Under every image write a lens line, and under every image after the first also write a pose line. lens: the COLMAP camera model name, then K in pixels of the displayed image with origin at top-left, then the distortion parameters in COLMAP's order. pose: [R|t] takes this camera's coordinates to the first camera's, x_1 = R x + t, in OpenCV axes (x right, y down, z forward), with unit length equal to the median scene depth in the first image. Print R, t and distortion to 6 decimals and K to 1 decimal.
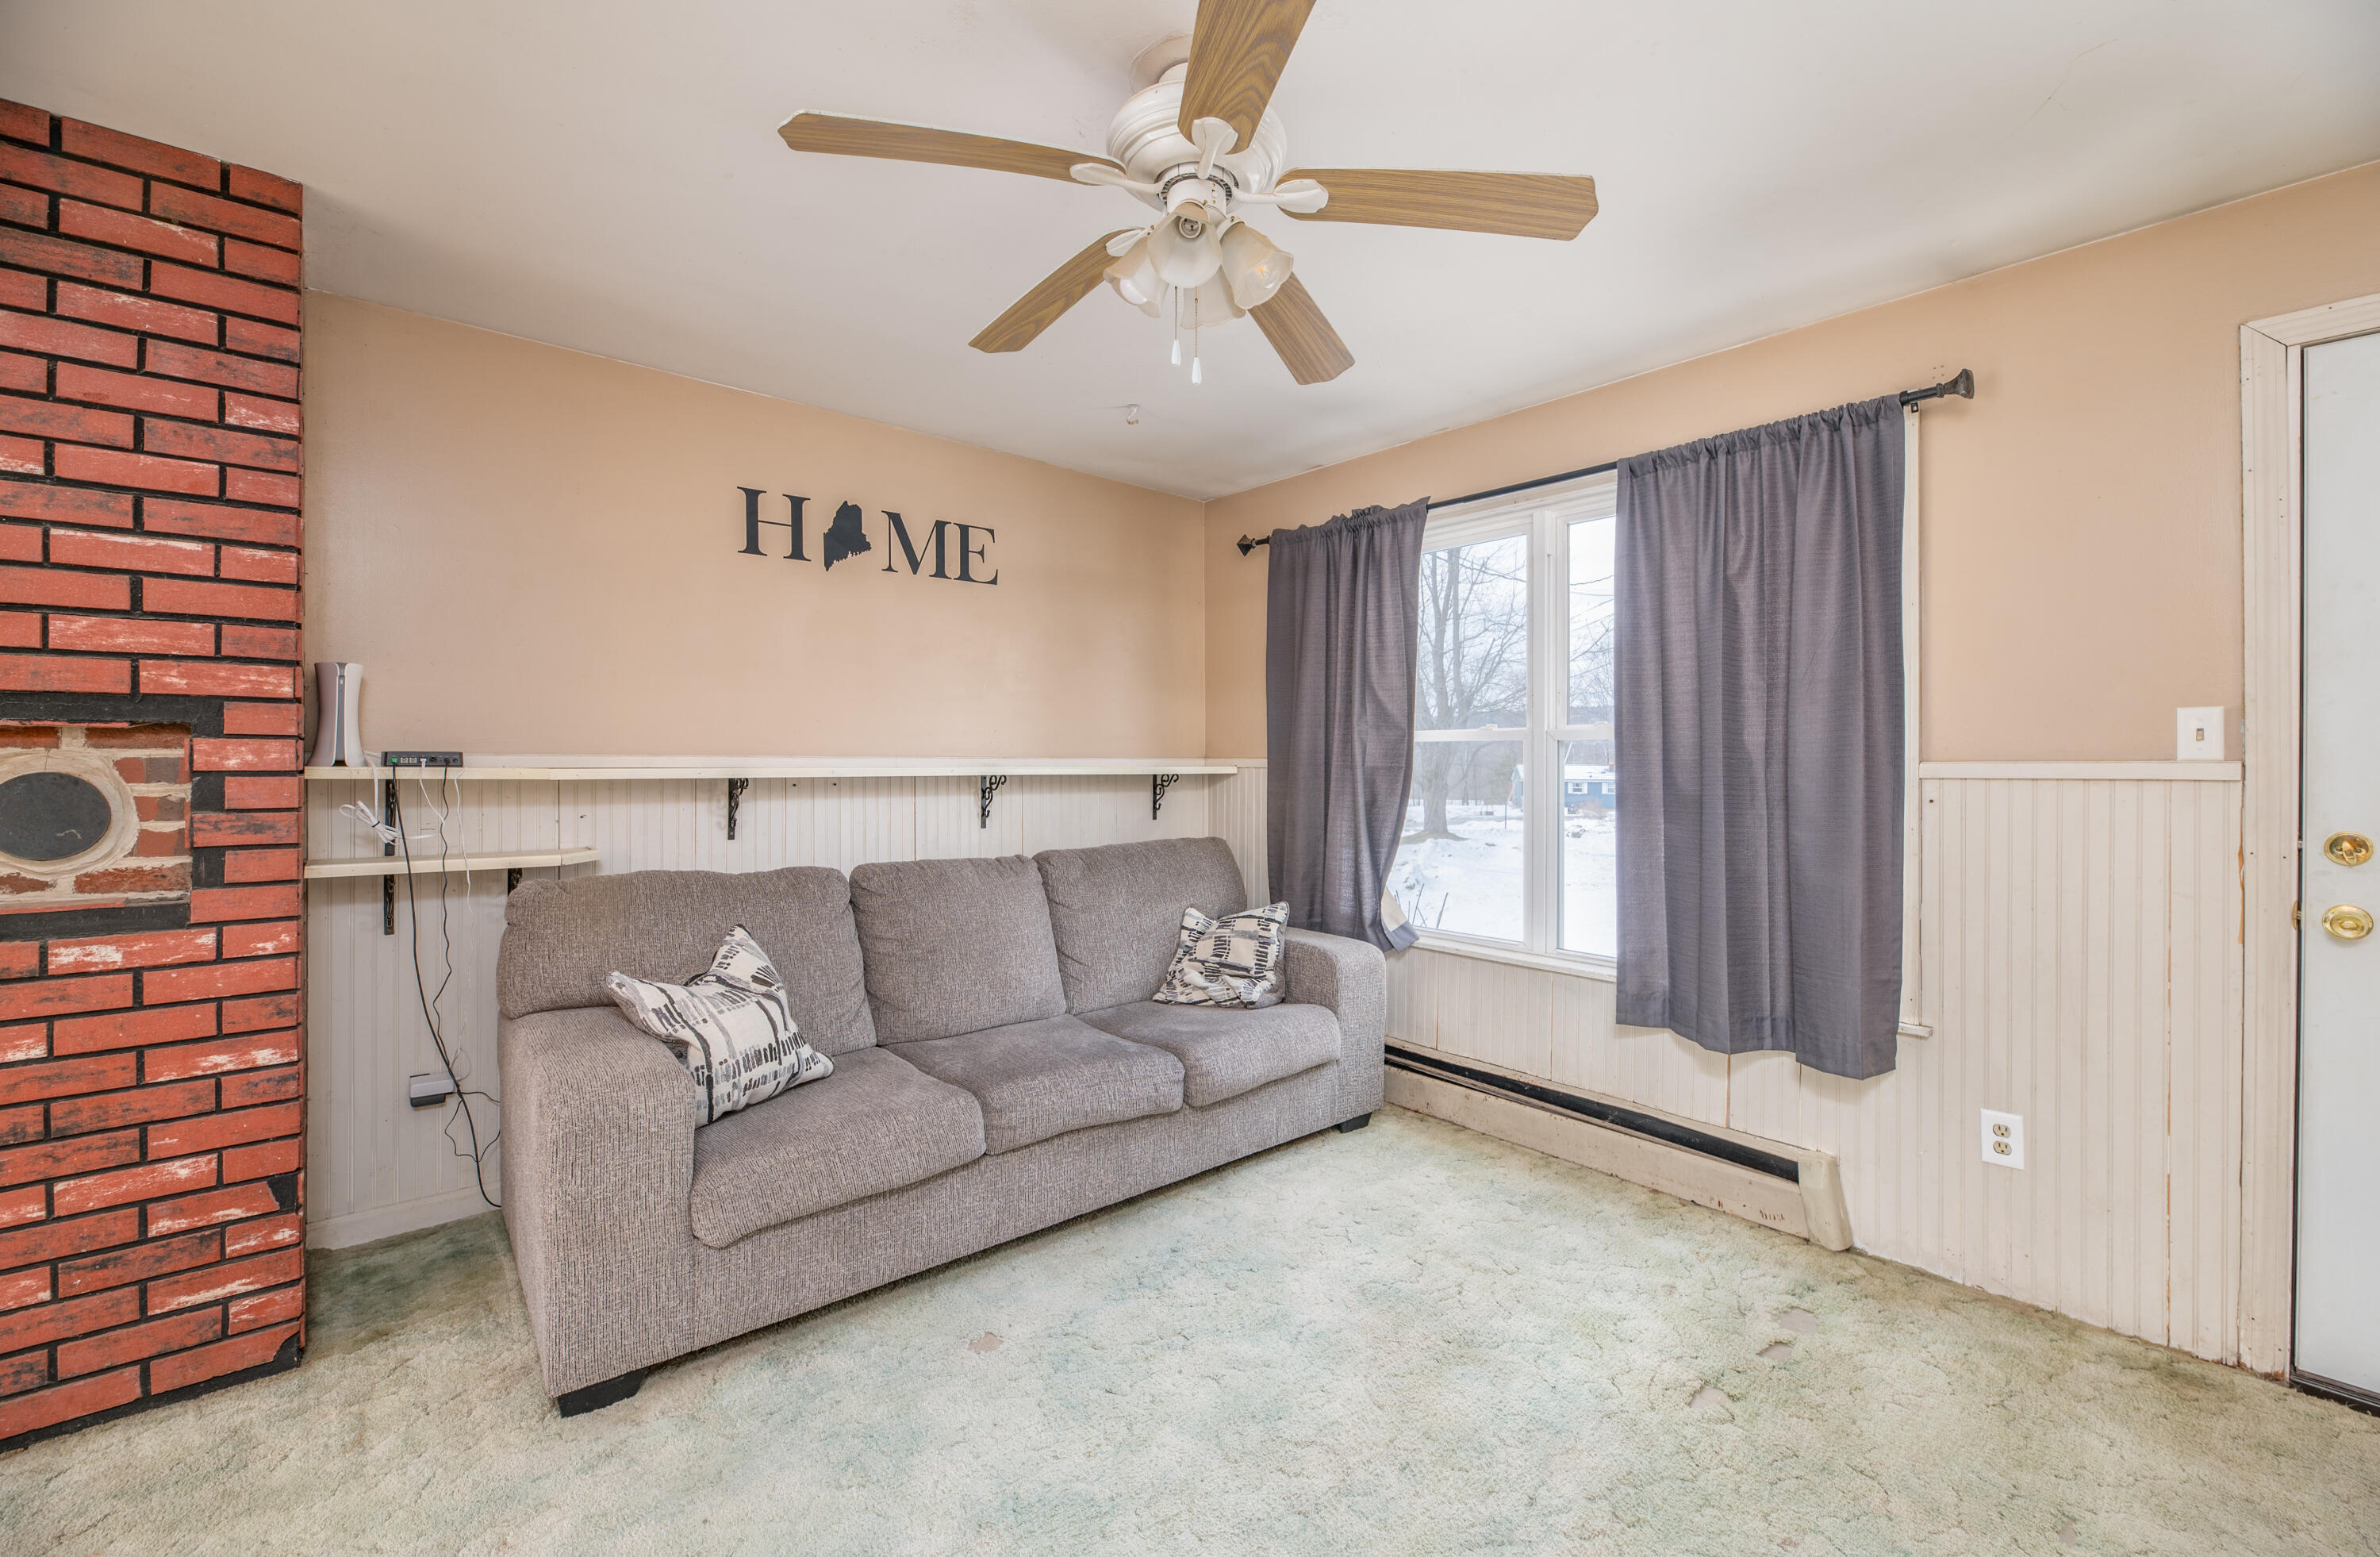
lens RADIAL K [[977.9, 0, 1206.7], [0, 977.9, 767.3], [0, 0, 1]] dist [-0.003685, -0.001201]
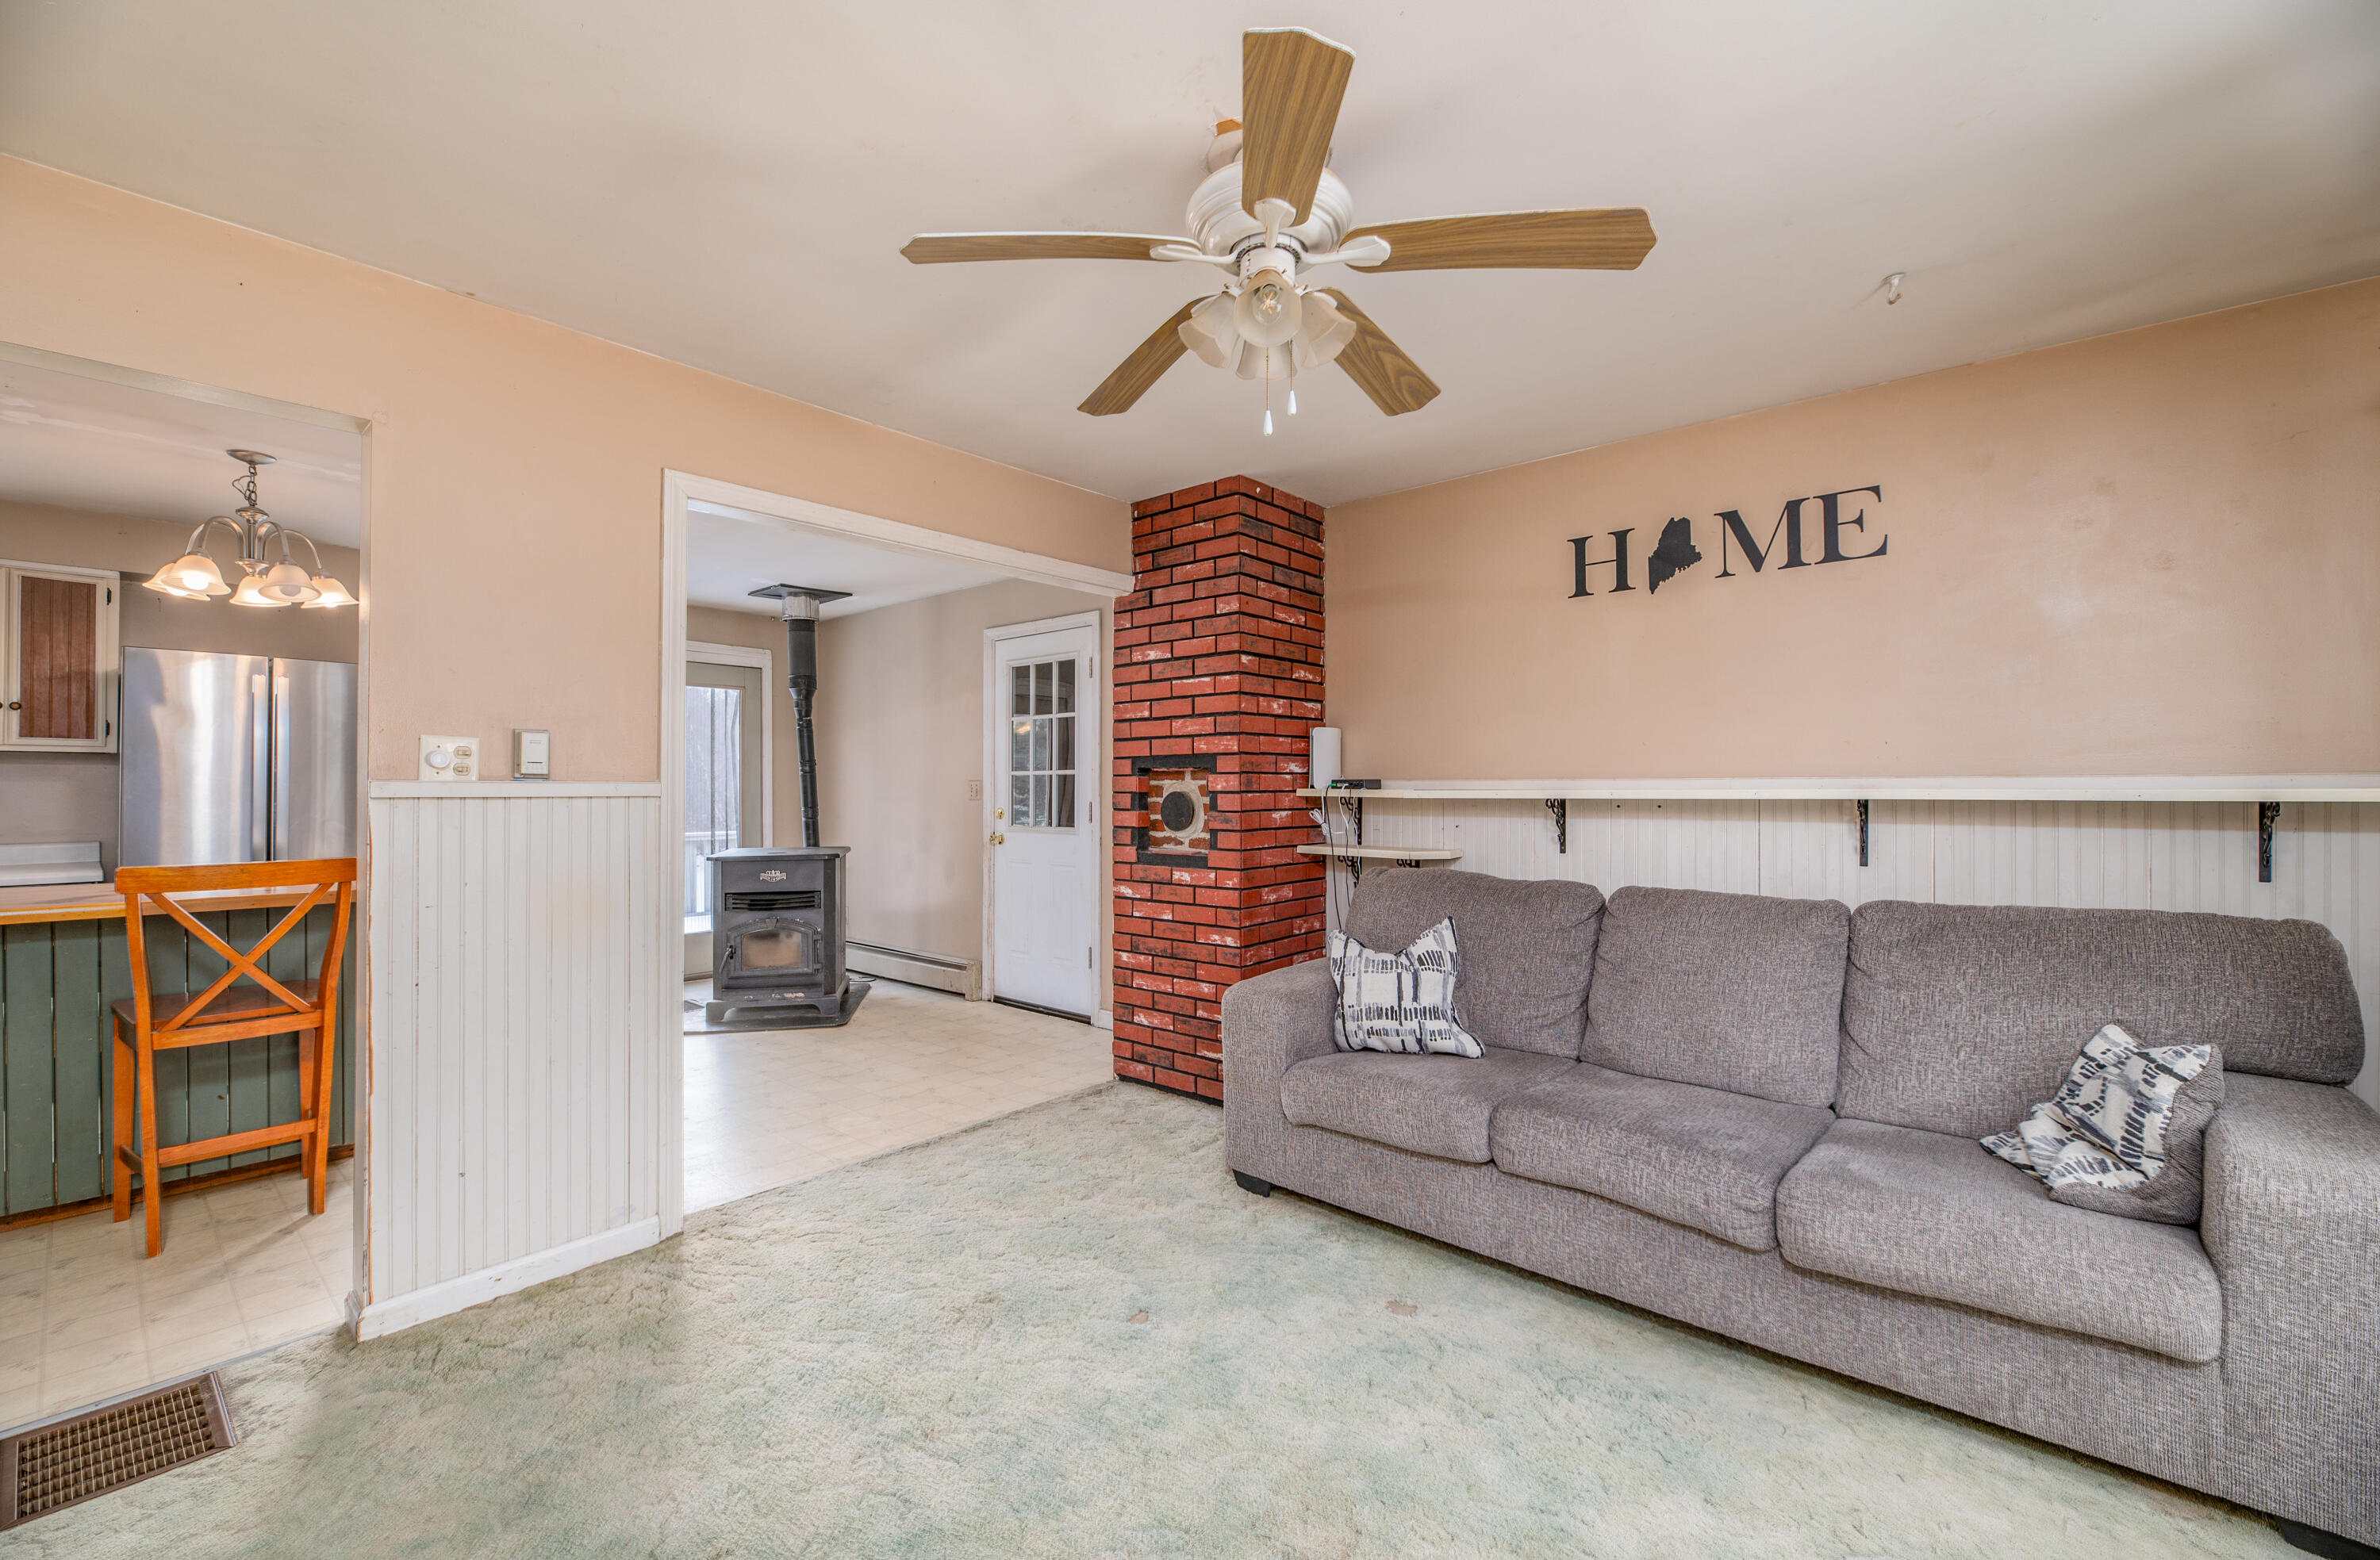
lens RADIAL K [[977.6, 0, 1197.0], [0, 977.6, 786.2], [0, 0, 1]] dist [-0.003685, -0.001201]
pose [[0.137014, -0.001864, -0.990567, 0.729037], [0.000468, 0.999998, -0.001817, -0.001820], [0.990569, -0.000215, 0.137014, 0.535110]]
